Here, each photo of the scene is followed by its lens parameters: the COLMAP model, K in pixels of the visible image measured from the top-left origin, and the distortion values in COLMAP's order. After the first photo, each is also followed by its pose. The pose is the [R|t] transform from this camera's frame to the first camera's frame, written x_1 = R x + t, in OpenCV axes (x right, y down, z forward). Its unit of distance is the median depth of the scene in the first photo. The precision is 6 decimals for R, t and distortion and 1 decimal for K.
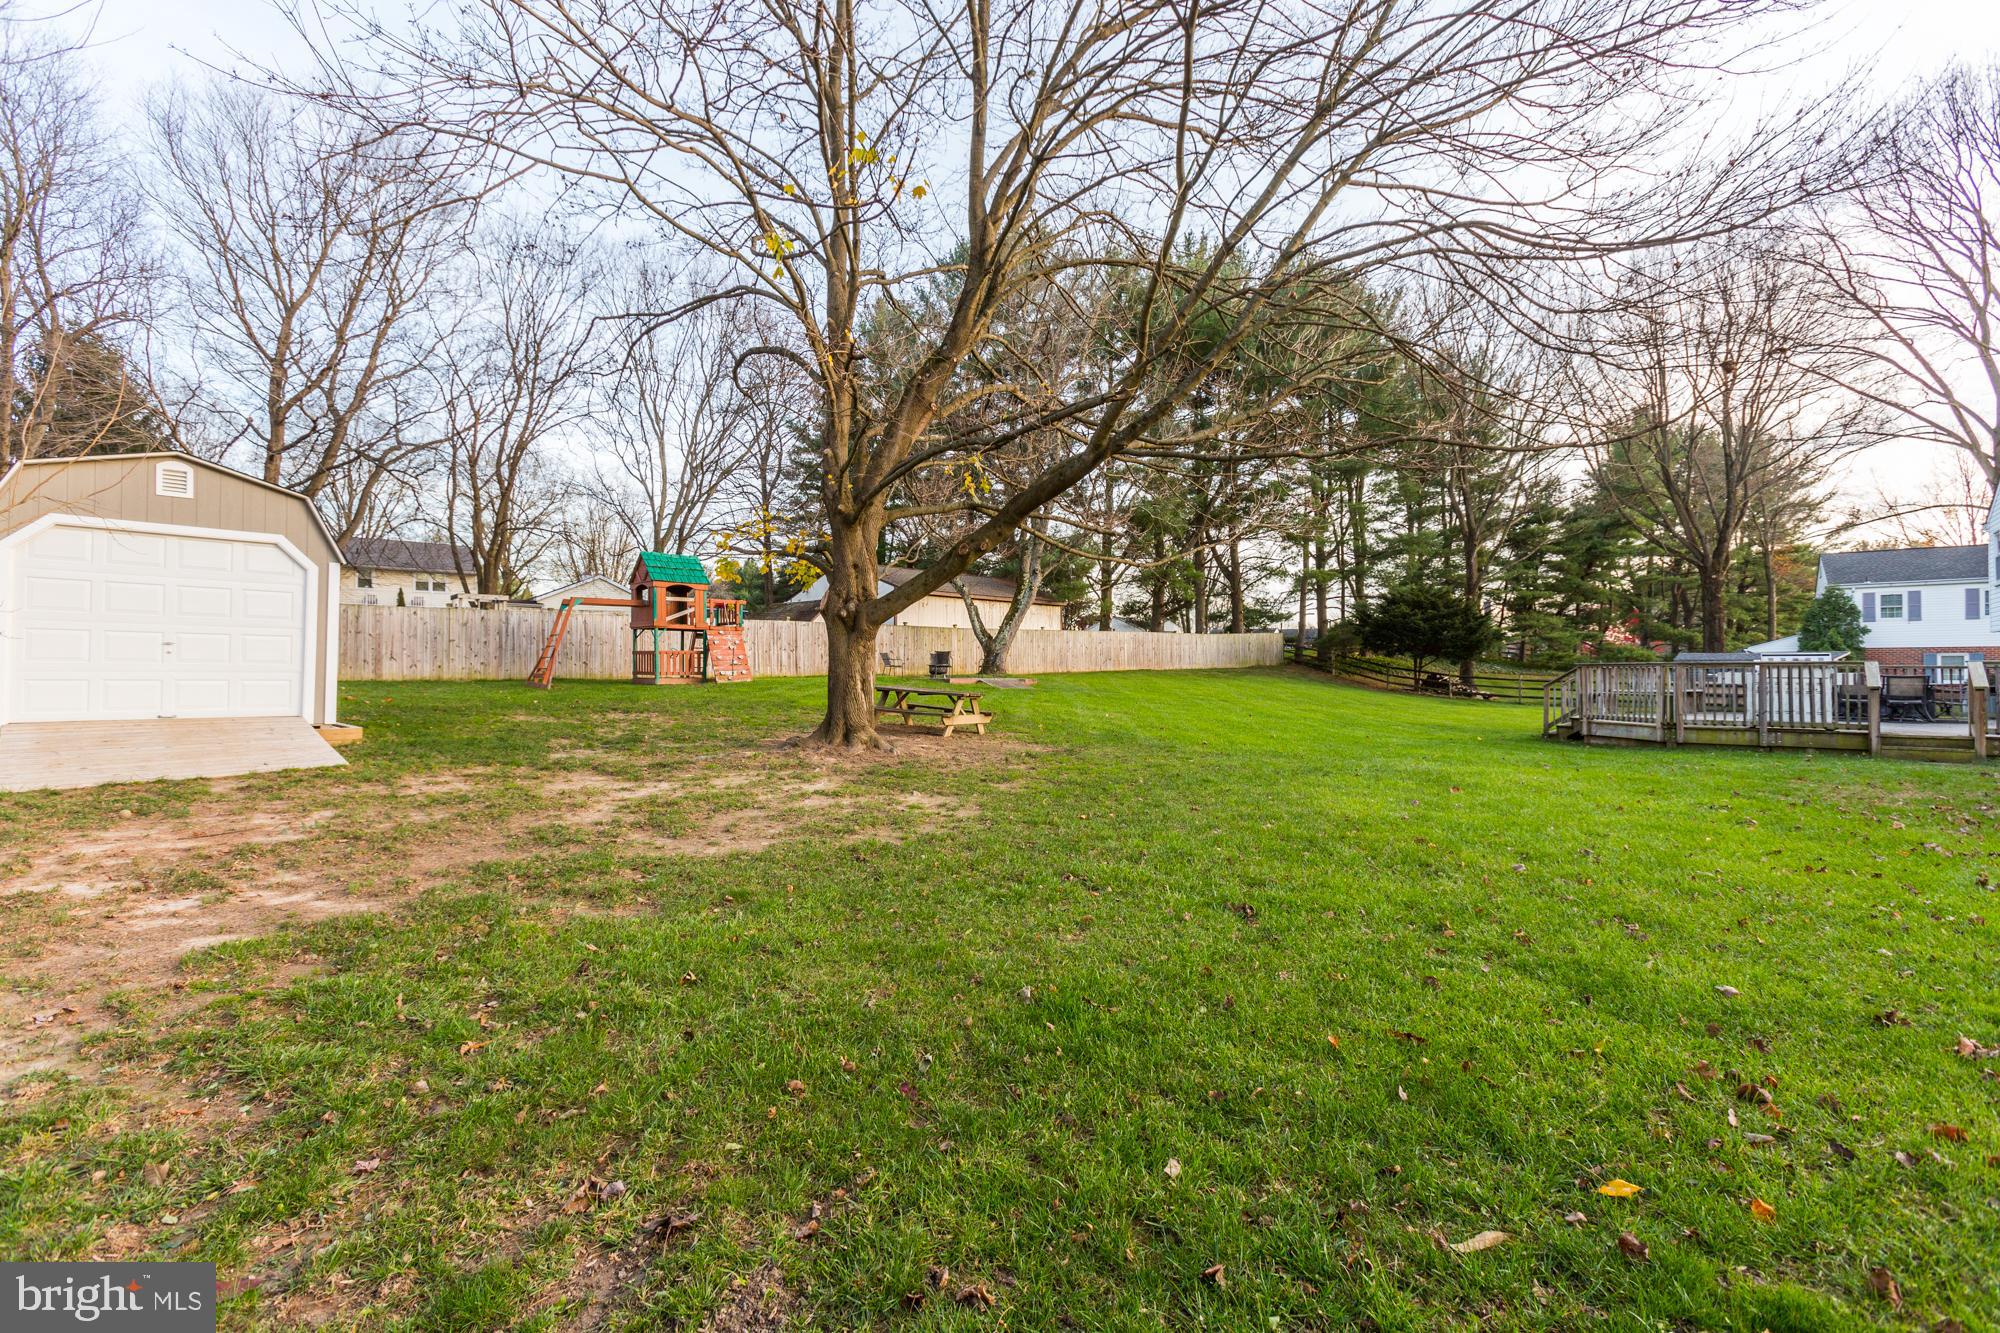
lens RADIAL K [[927.7, 0, 991.5], [0, 927.7, 676.7], [0, 0, 1]] dist [-0.044776, 0.021838]
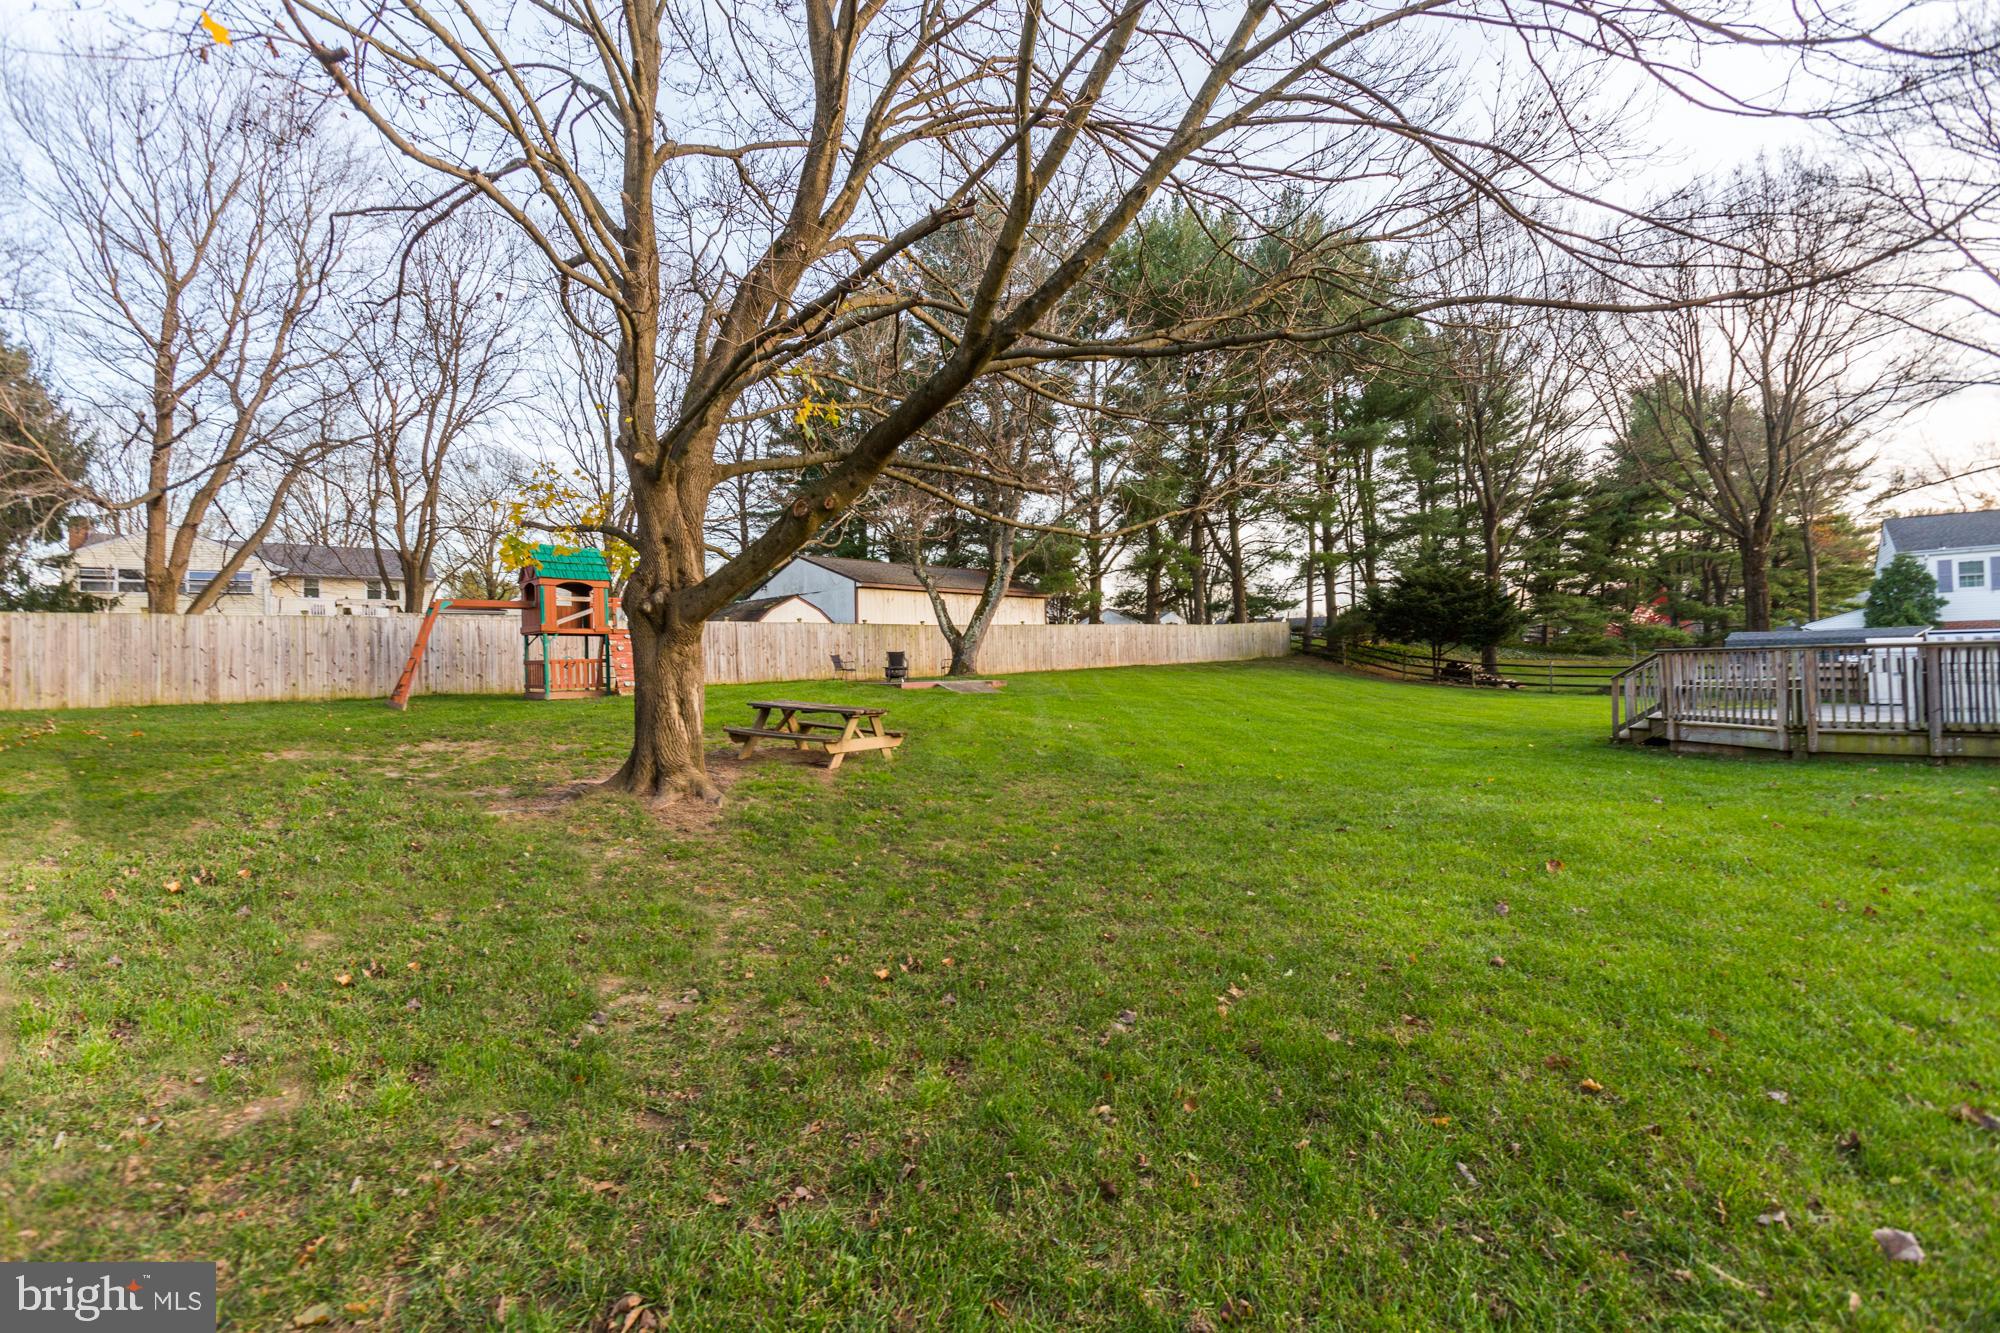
lens RADIAL K [[927.7, 0, 990.9], [0, 927.7, 667.1], [0, 0, 1]] dist [-0.044776, 0.021838]
pose [[0.999648, -0.024110, -0.011071, 0.033710], [0.024036, 0.999688, -0.006778, -0.003492], [0.011231, 0.006510, 0.999916, 0.093418]]
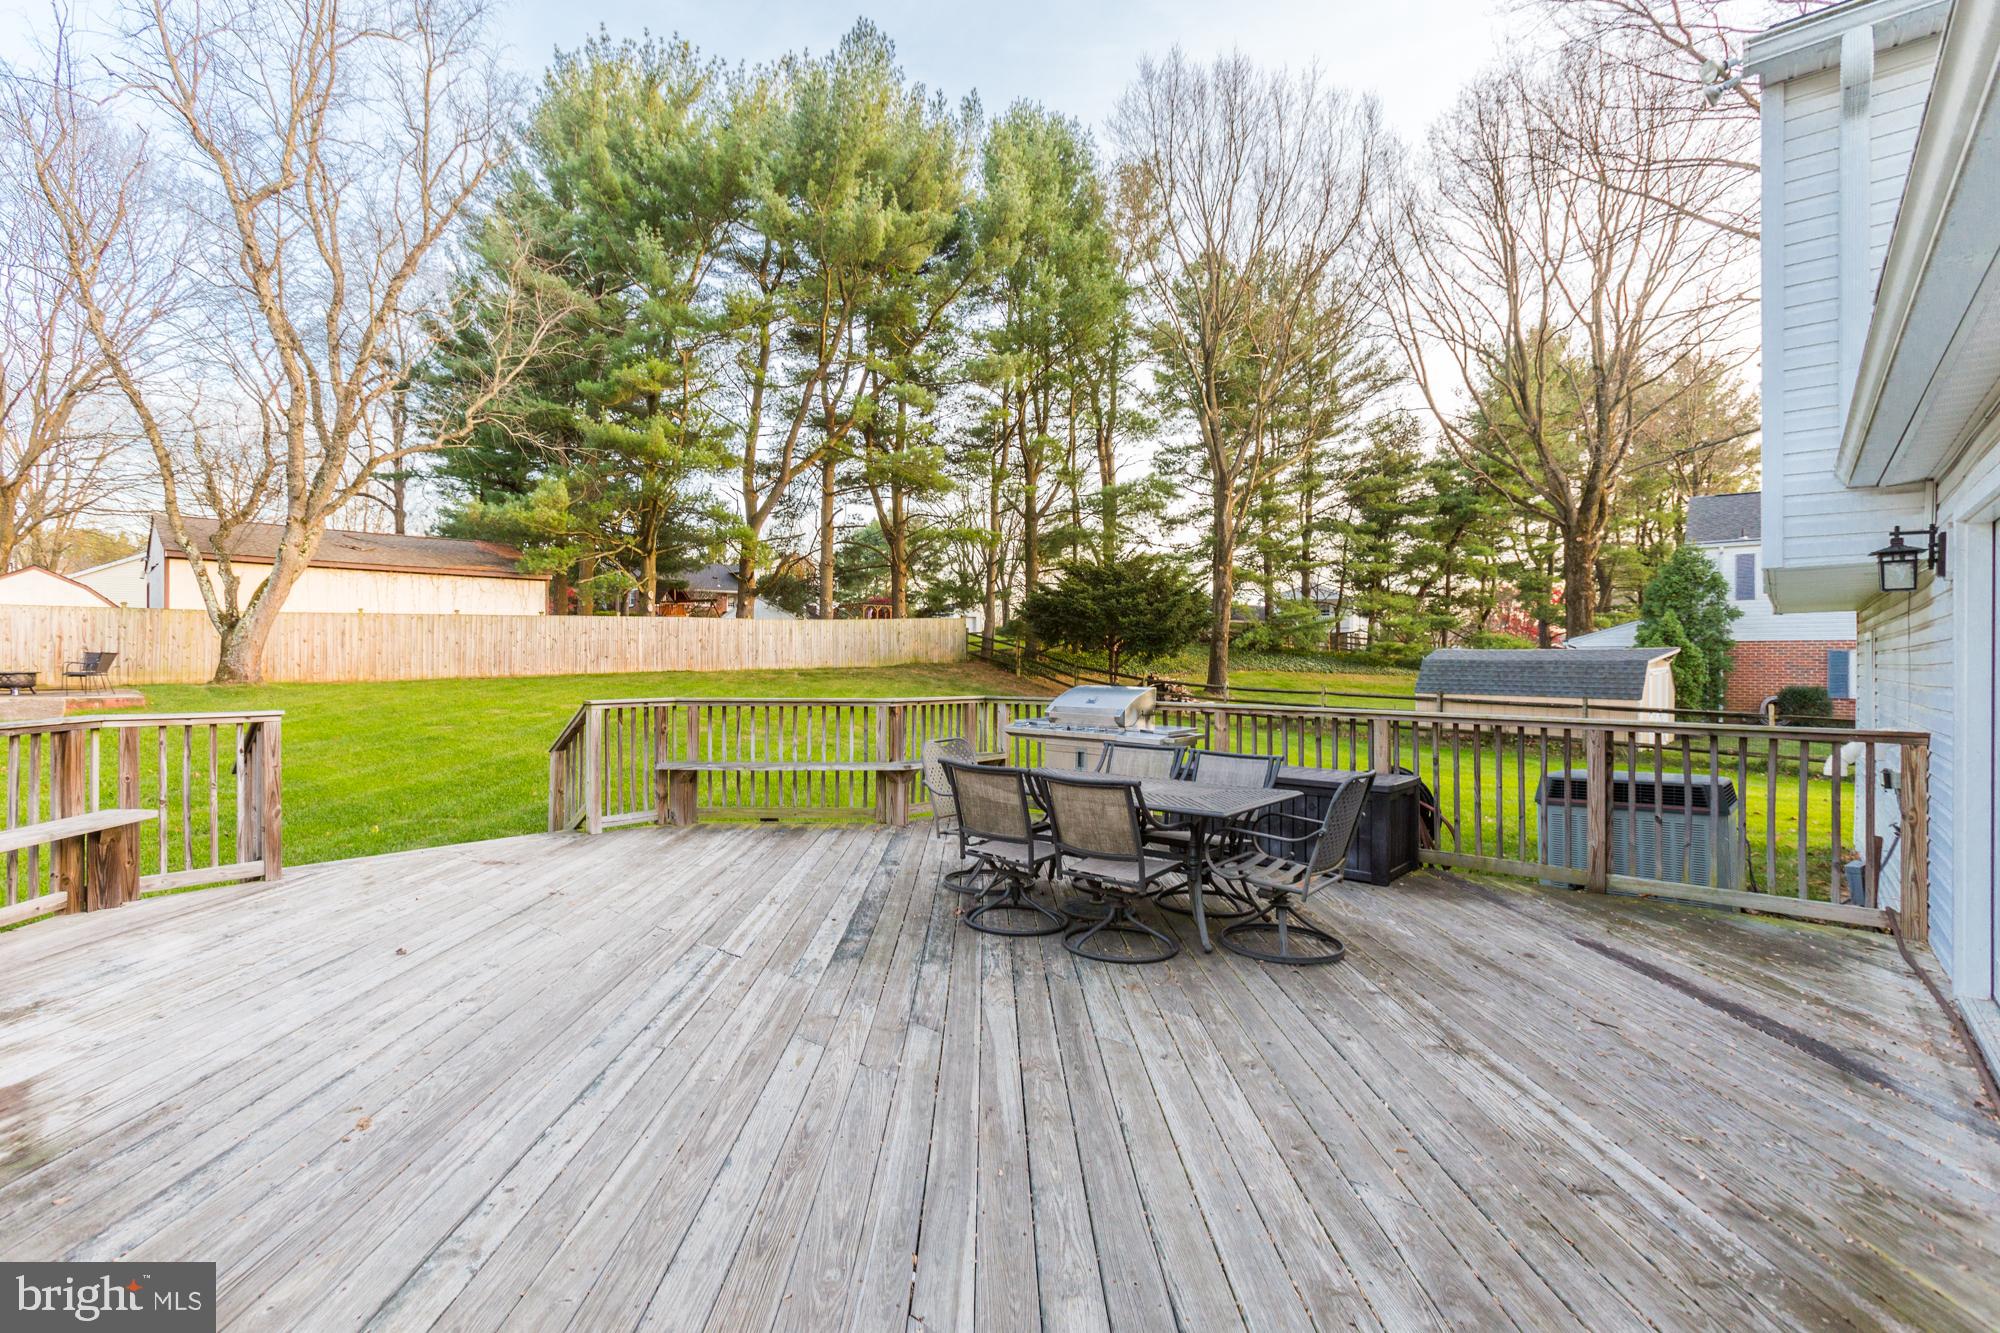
lens RADIAL K [[927.7, 0, 1011.0], [0, 927.7, 666.0], [0, 0, 1]] dist [-0.044776, 0.021838]
pose [[0.999967, 0.003248, -0.007458, 0.454856], [-0.003227, 0.999991, 0.002795, -0.014905], [0.007467, -0.002771, 0.999968, 0.356872]]
